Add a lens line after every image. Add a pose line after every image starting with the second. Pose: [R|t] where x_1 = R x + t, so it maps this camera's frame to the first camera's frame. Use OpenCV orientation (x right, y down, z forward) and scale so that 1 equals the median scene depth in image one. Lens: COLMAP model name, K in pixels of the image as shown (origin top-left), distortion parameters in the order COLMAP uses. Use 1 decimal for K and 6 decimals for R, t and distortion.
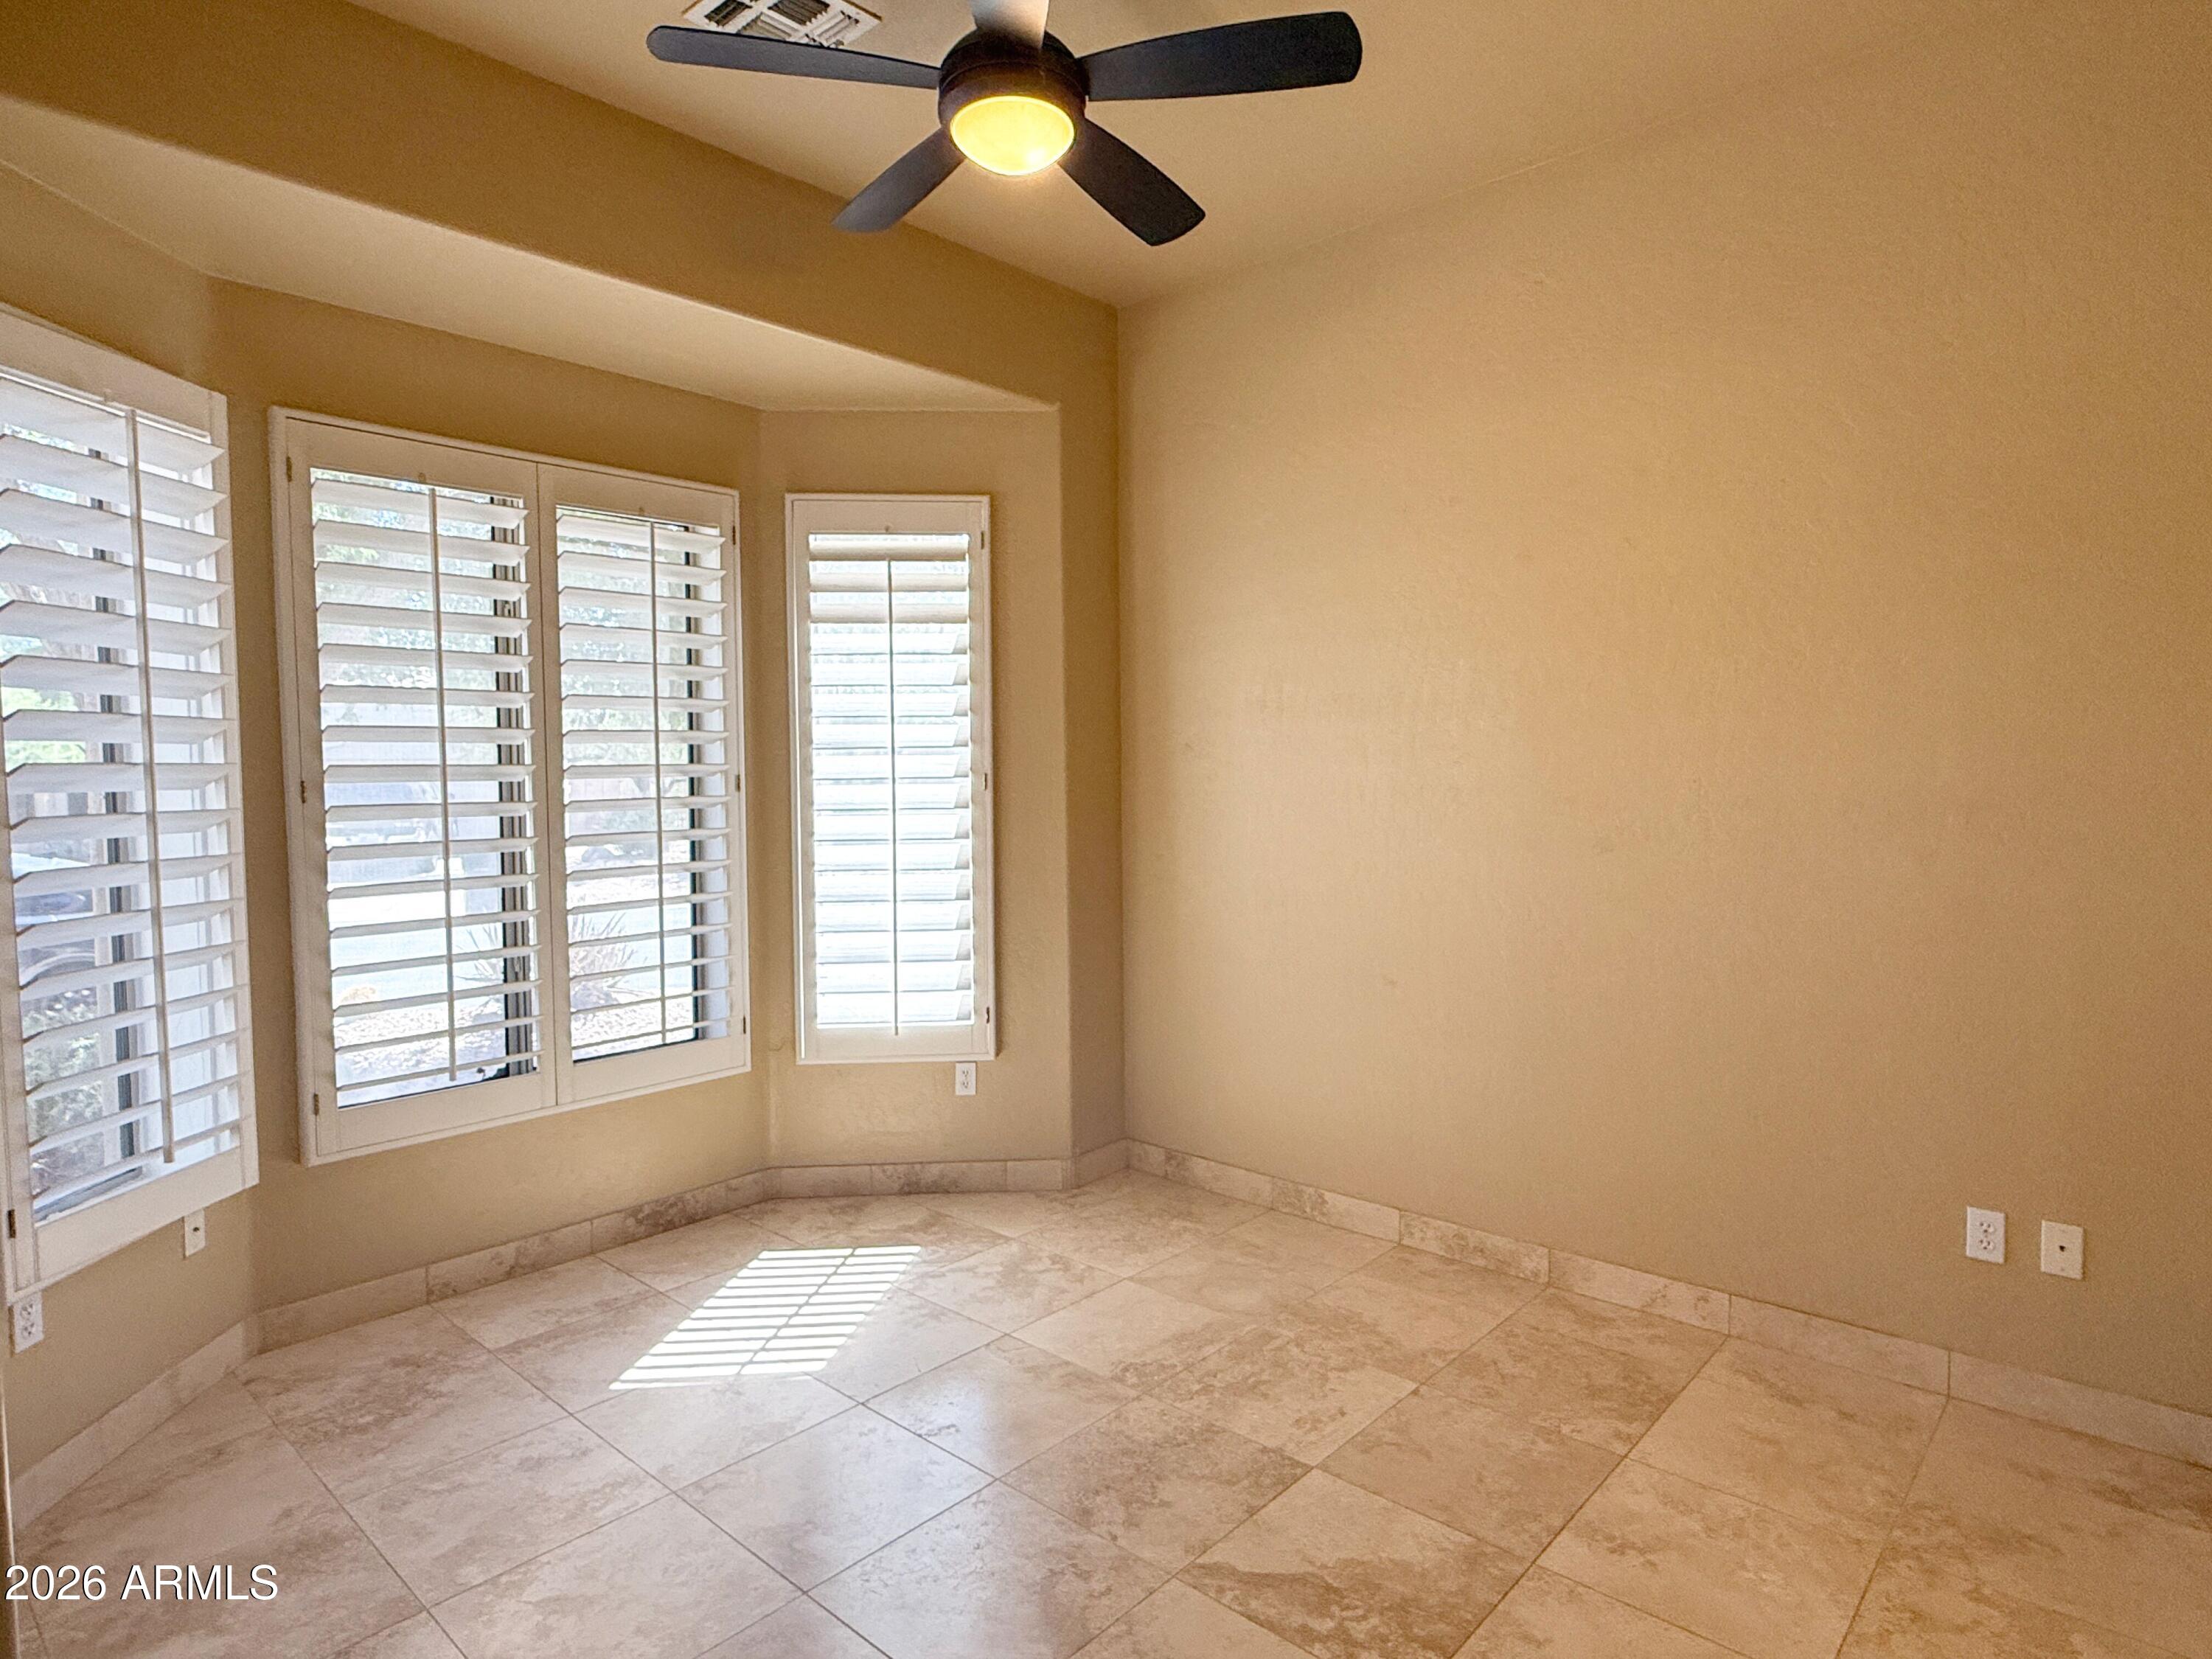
lens RADIAL K [[1247.1, 0, 1106.0], [0, 1247.1, 829.5], [0, 0, 1]] dist [-0.002475, 0.000943]
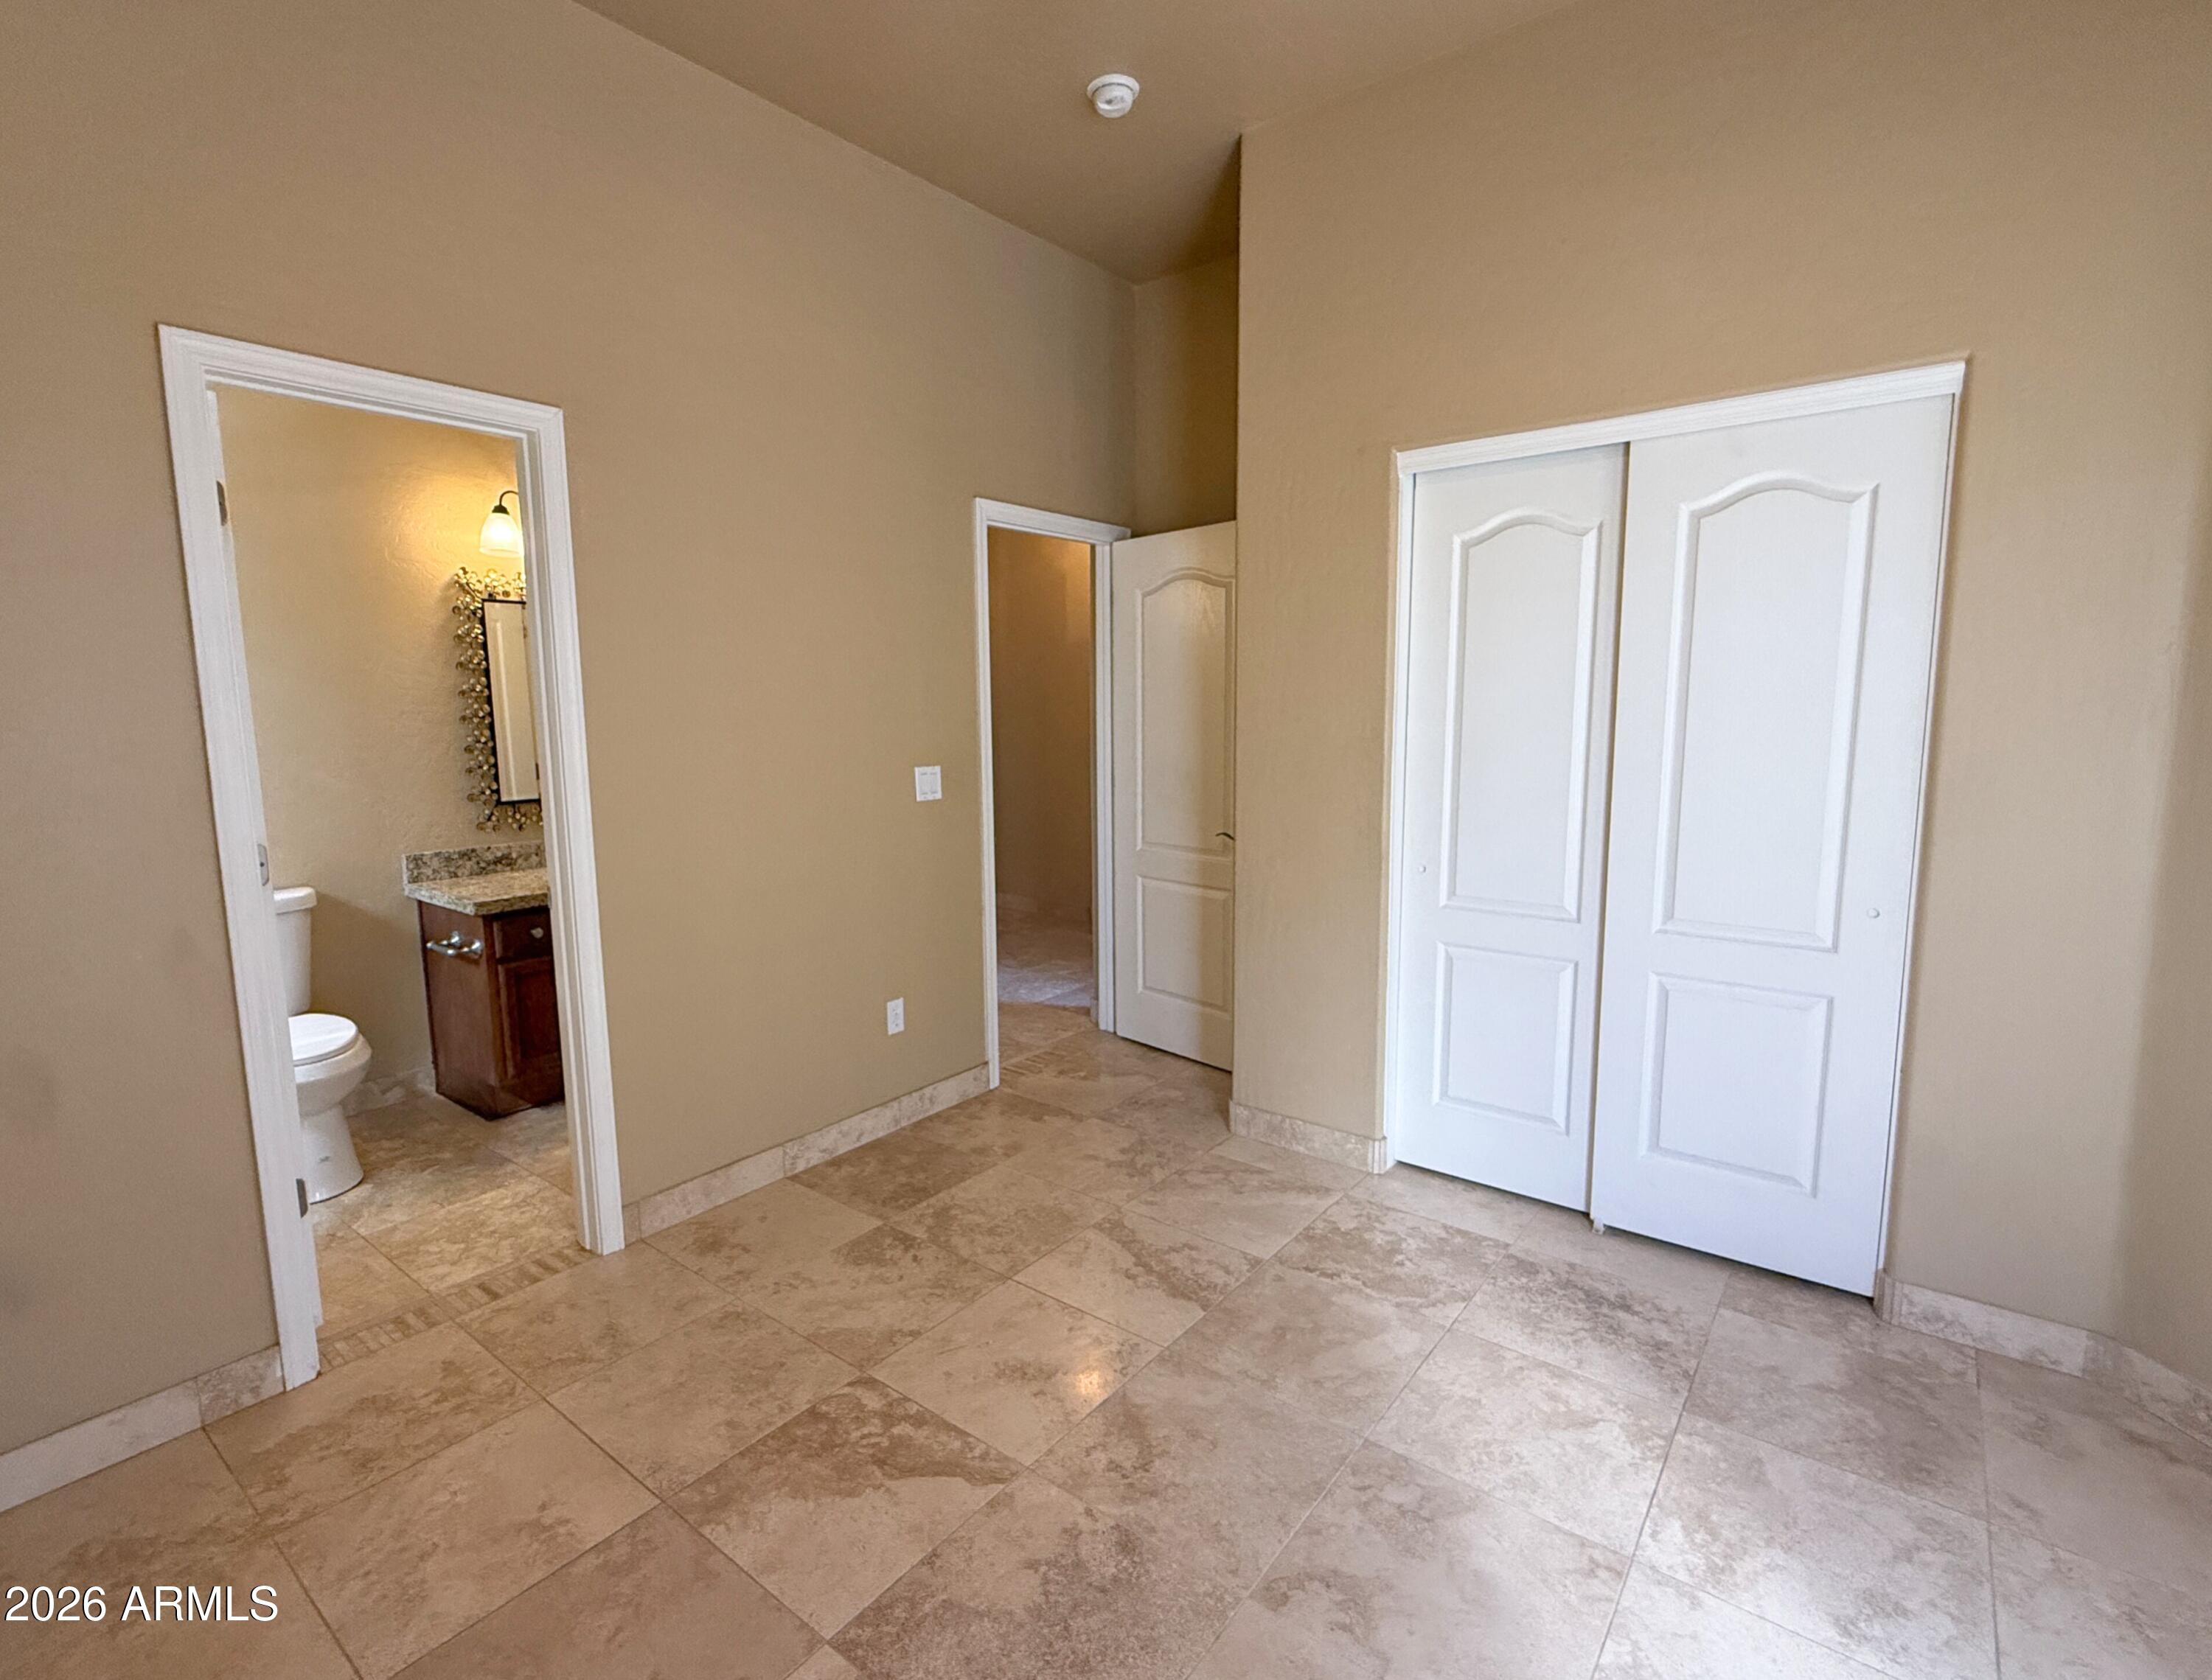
lens RADIAL K [[1054.6, 0, 1071.4], [0, 1054.6, 843.7], [0, 0, 1]] dist [0.001037, 0.000122]
pose [[-0.998166, 0.031565, -0.051653, 0.029808], [0.021310, 0.981894, 0.188228, -0.048534], [0.056659, 0.186782, -0.980766, 1.126045]]
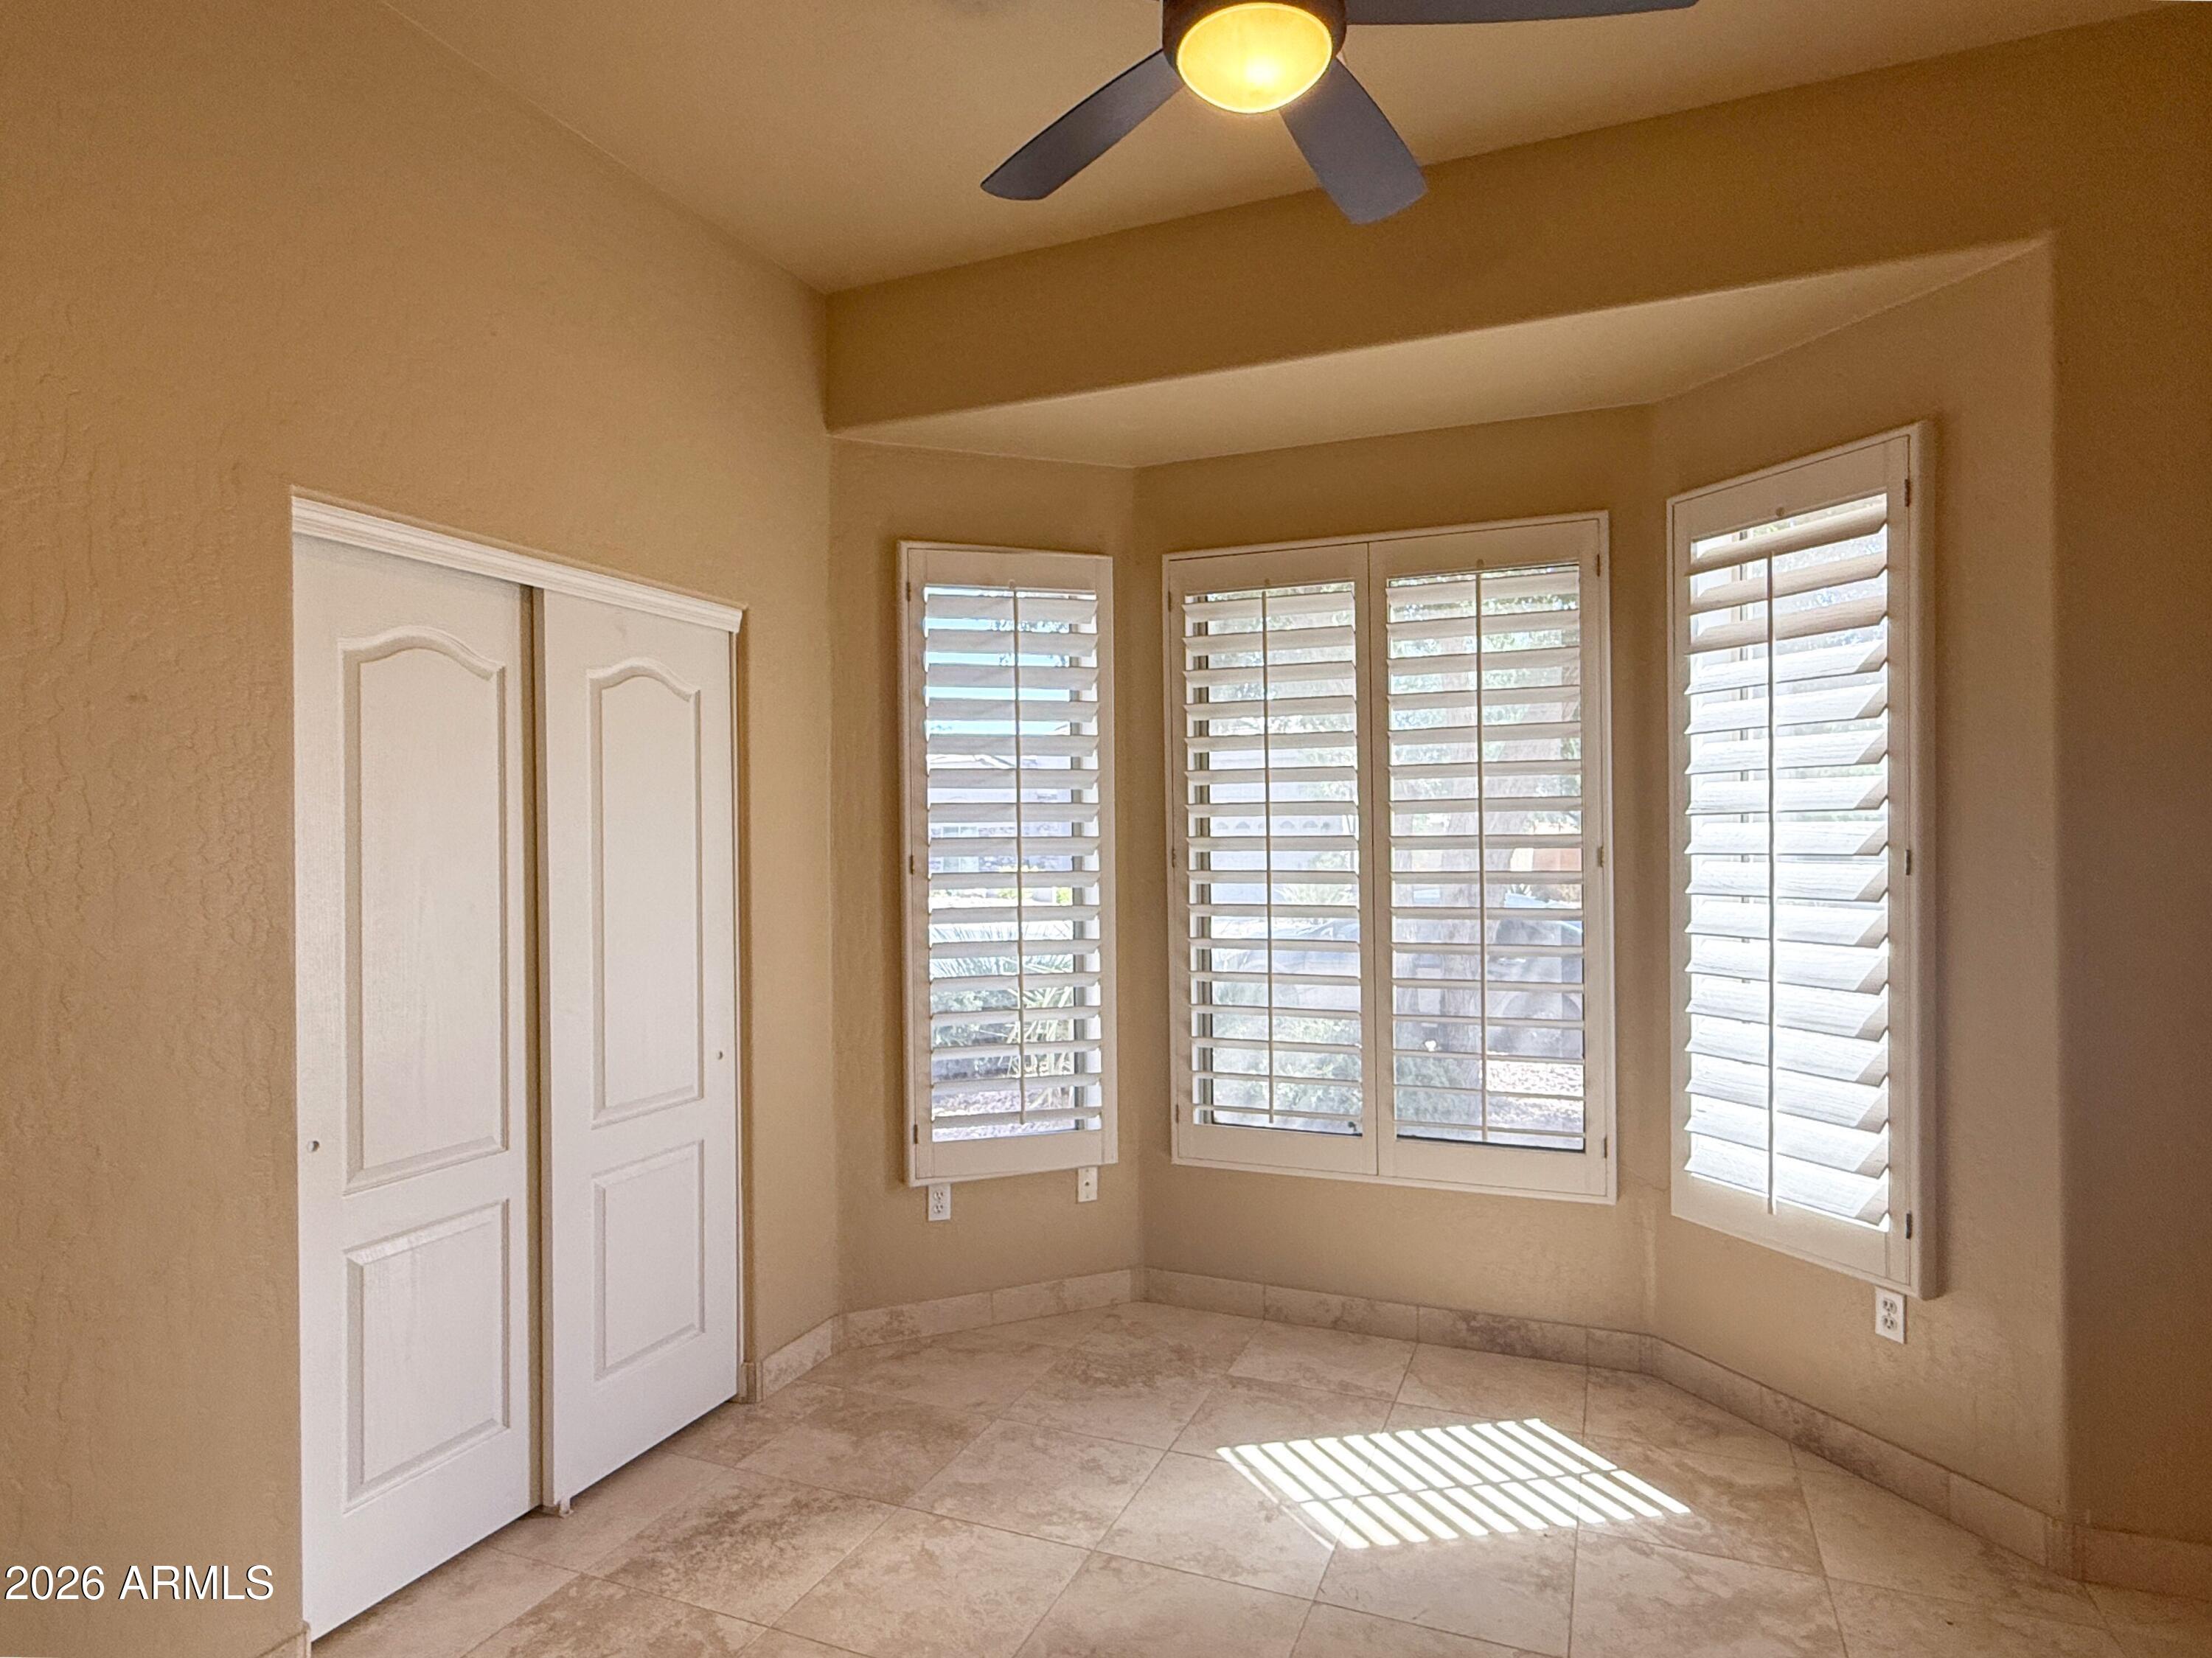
lens RADIAL K [[1238.6, 0, 1109.8], [0, 1238.6, 841.3], [0, 0, 1]] dist [-0.000498, 0.000939]
pose [[0.336457, 0.004705, -0.941687, 0.436419], [-0.045420, 0.998905, -0.011237, -0.026981], [0.940603, 0.046553, 0.336302, 0.463188]]
